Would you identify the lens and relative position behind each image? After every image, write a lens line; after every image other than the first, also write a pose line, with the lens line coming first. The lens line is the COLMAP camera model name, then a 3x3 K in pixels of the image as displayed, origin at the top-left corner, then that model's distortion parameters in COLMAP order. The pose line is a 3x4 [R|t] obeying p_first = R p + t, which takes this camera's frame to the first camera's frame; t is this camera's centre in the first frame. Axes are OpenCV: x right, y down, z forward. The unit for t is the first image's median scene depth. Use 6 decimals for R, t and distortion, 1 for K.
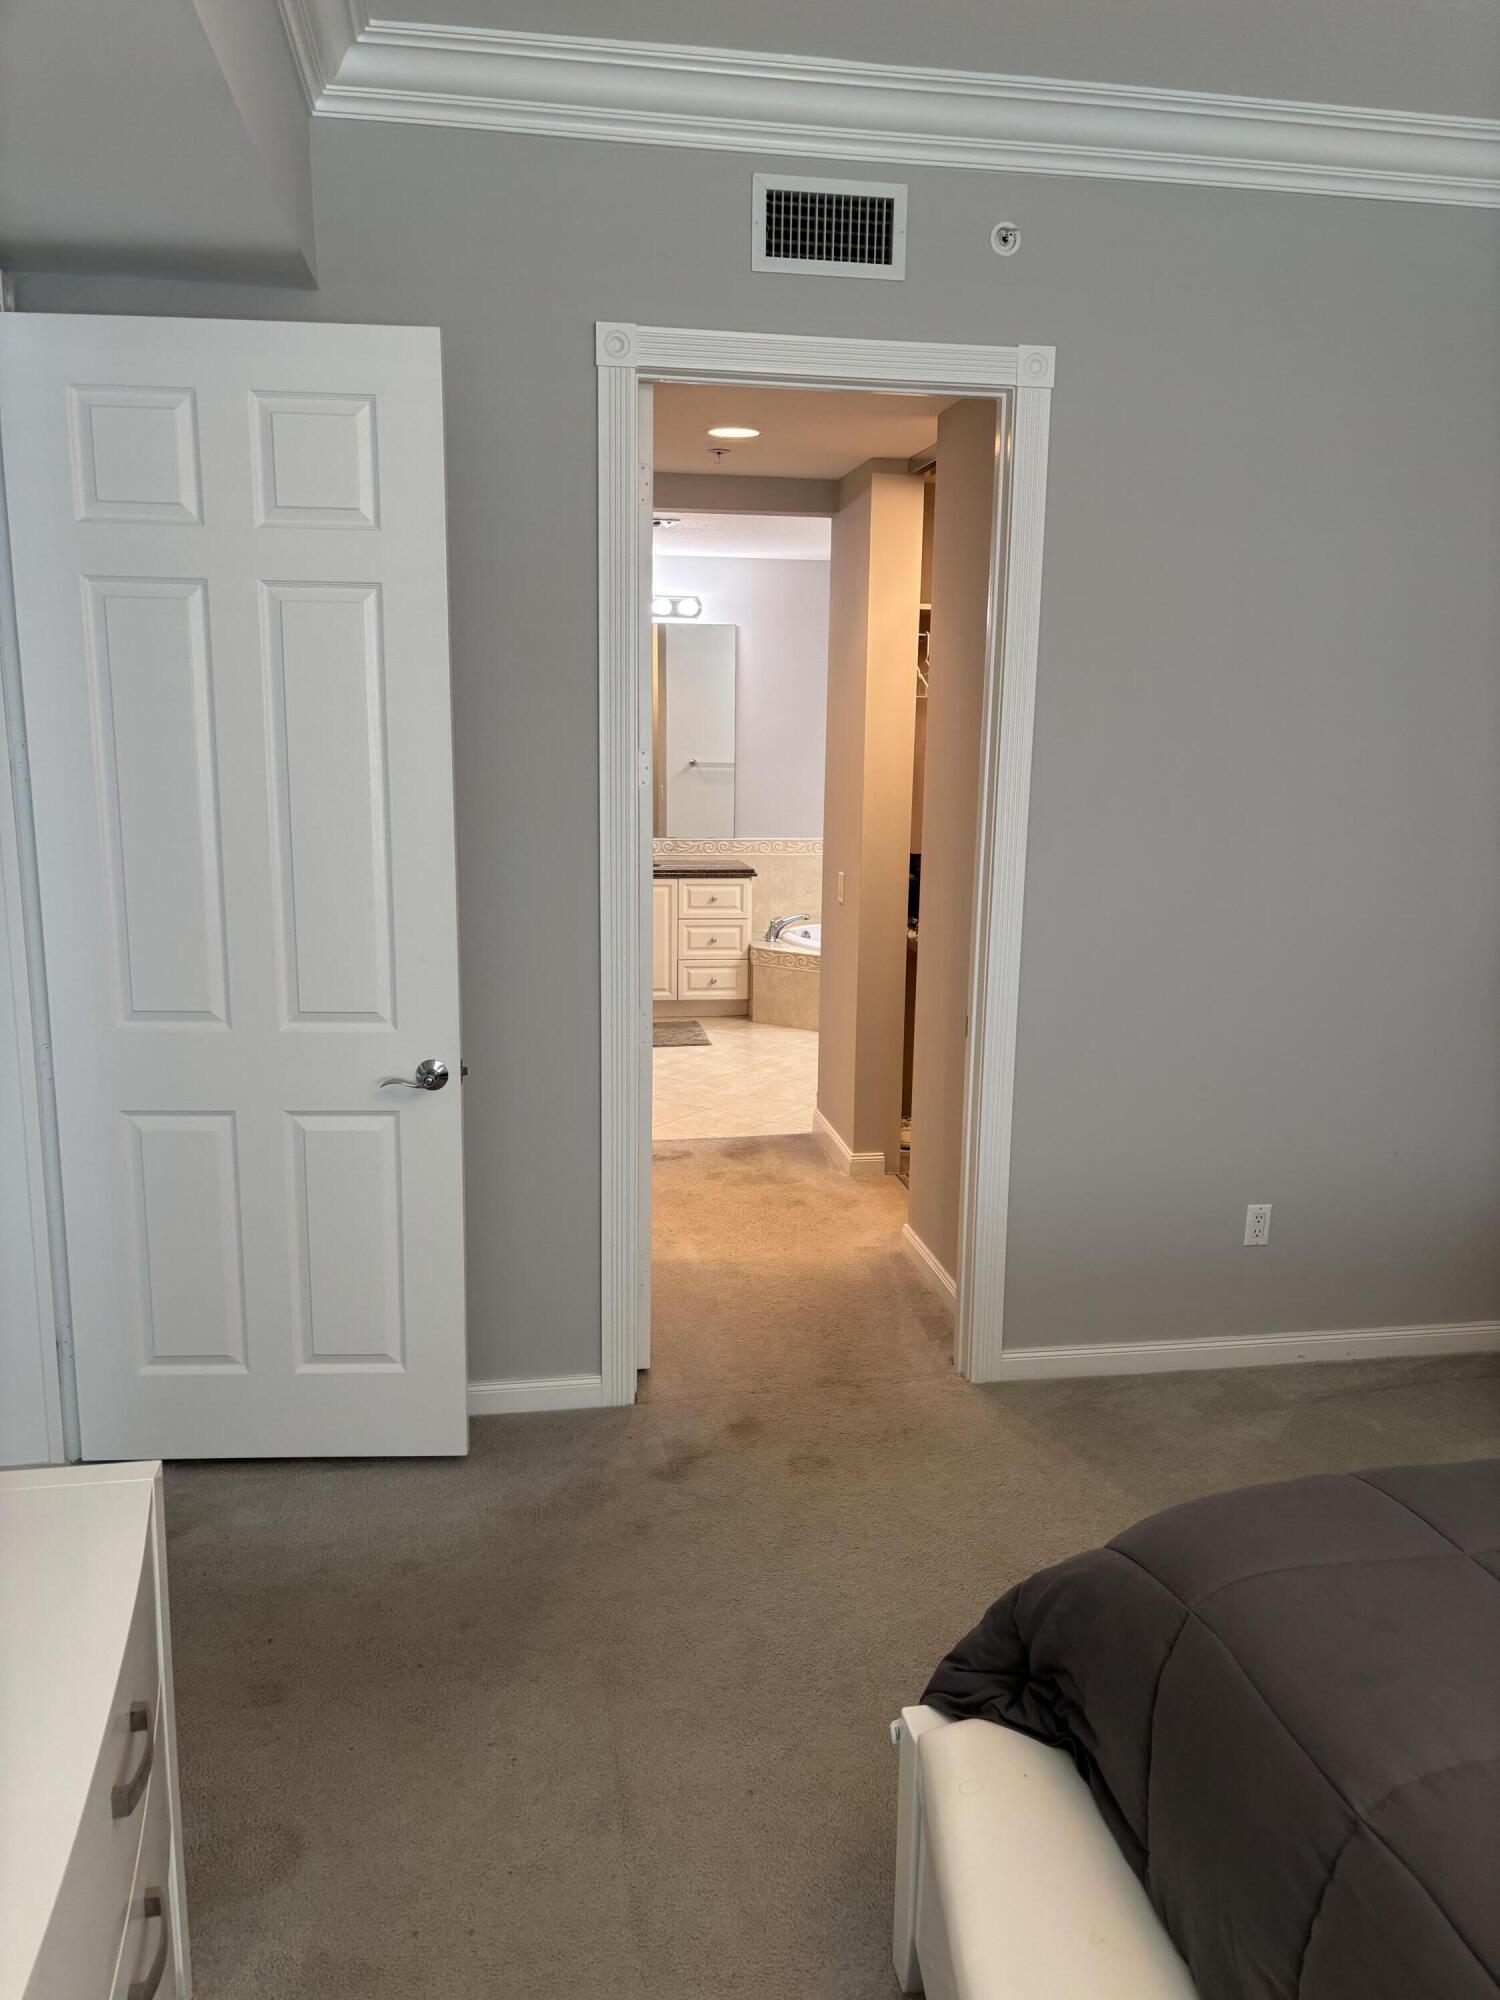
lens RADIAL K [[1516.8, 0, 742.2], [0, 1516.8, 991.8], [0, 0, 1]] dist [0.043879, -0.044397]
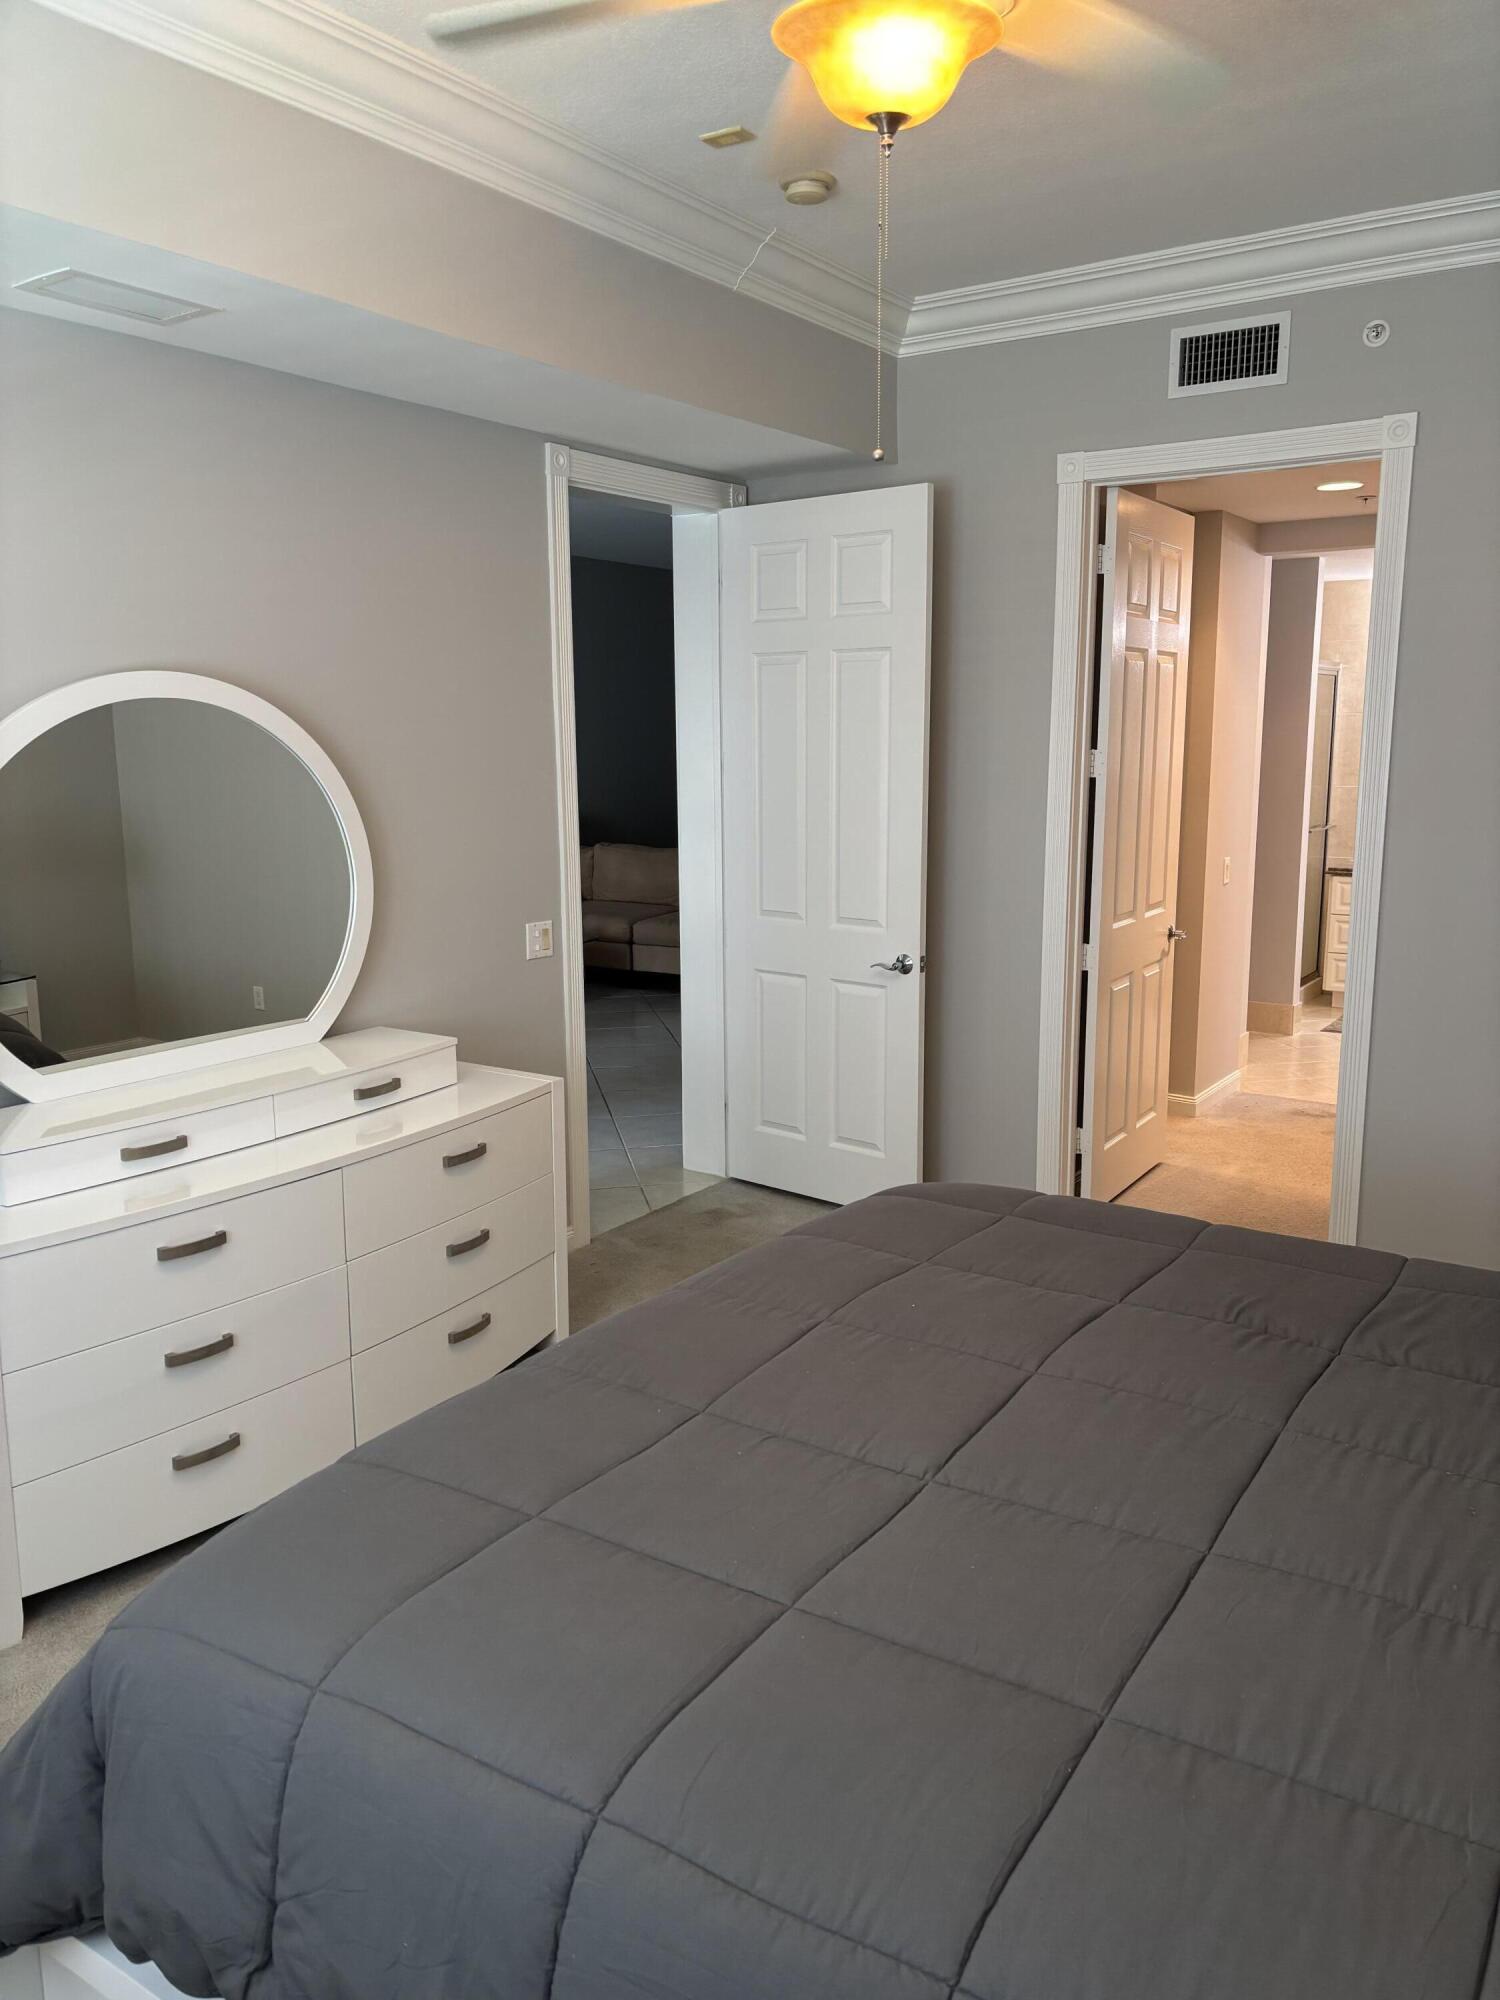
lens RADIAL K [[1516.8, 0, 757.8], [0, 1516.8, 1004.6], [0, 0, 1]] dist [0.043879, -0.044397]
pose [[0.726400, 0.104037, -0.679352, 0.730069], [-0.111216, 0.993242, 0.033188, 0.060644], [0.678214, 0.051447, 0.733062, -0.221035]]
